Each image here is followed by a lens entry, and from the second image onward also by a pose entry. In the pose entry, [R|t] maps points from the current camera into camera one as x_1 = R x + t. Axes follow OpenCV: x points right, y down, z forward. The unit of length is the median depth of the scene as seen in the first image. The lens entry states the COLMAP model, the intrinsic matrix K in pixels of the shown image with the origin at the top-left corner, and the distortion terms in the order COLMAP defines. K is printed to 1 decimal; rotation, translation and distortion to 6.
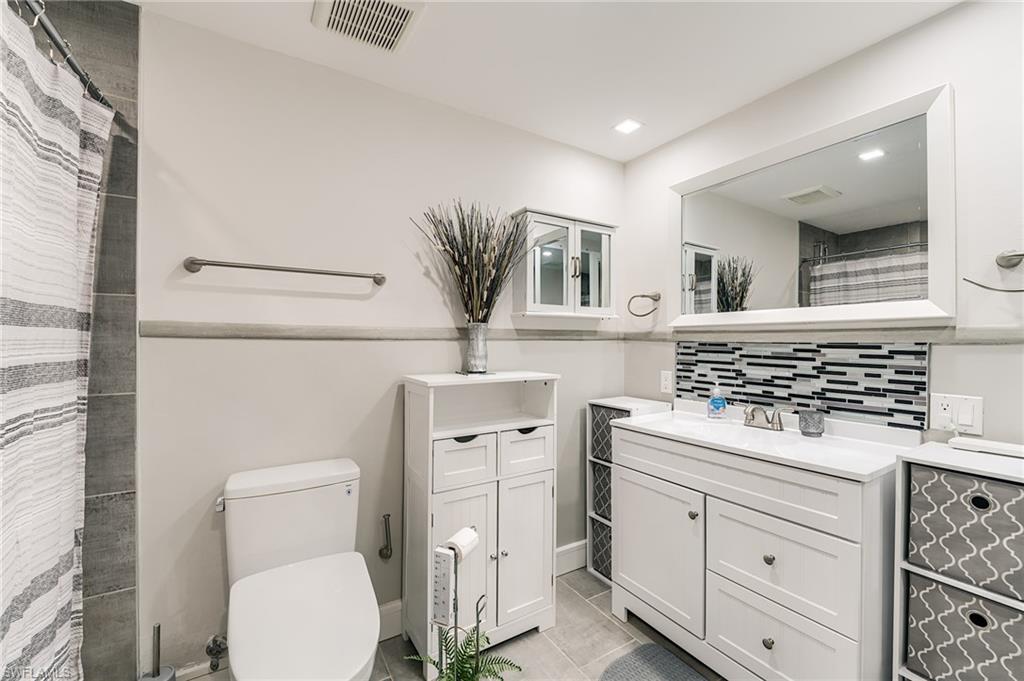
lens RADIAL K [[411.0, 0, 509.8], [0, 411.0, 340.3], [0, 0, 1]] dist [-0.007230, -0.001510]
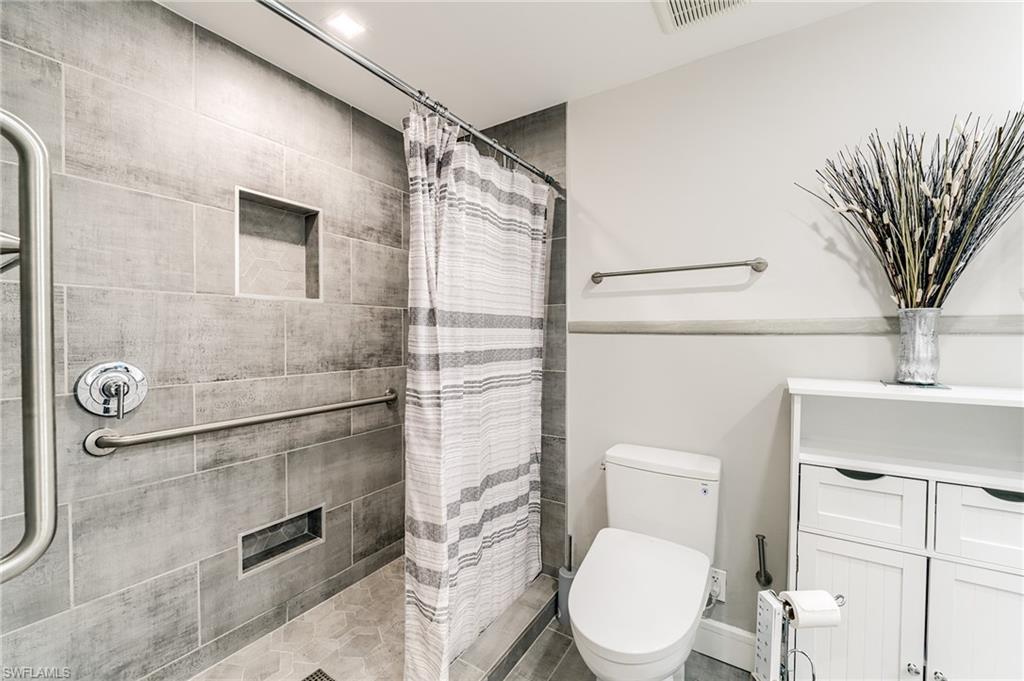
lens RADIAL K [[411.0, 0, 513.7], [0, 411.0, 339.2], [0, 0, 1]] dist [-0.007230, -0.001510]
pose [[0.424073, 0.007364, -0.905598, 0.287230], [0.002143, 0.999956, 0.009135, 0.000035], [0.905626, -0.005814, 0.424038, 0.178896]]
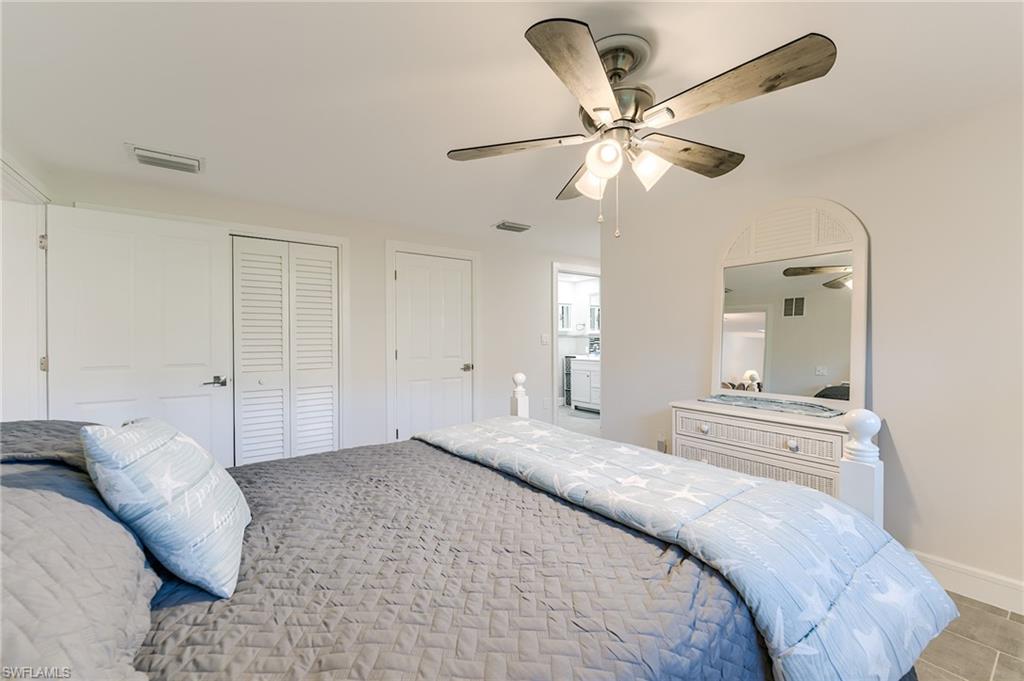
lens RADIAL K [[411.0, 0, 511.9], [0, 411.0, 338.9], [0, 0, 1]] dist [-0.007230, -0.001510]
pose [[0.997563, -0.010452, 0.068989, -0.589123], [0.009981, 0.999924, 0.007170, -0.022623], [-0.069058, -0.006464, 0.997592, -2.927184]]
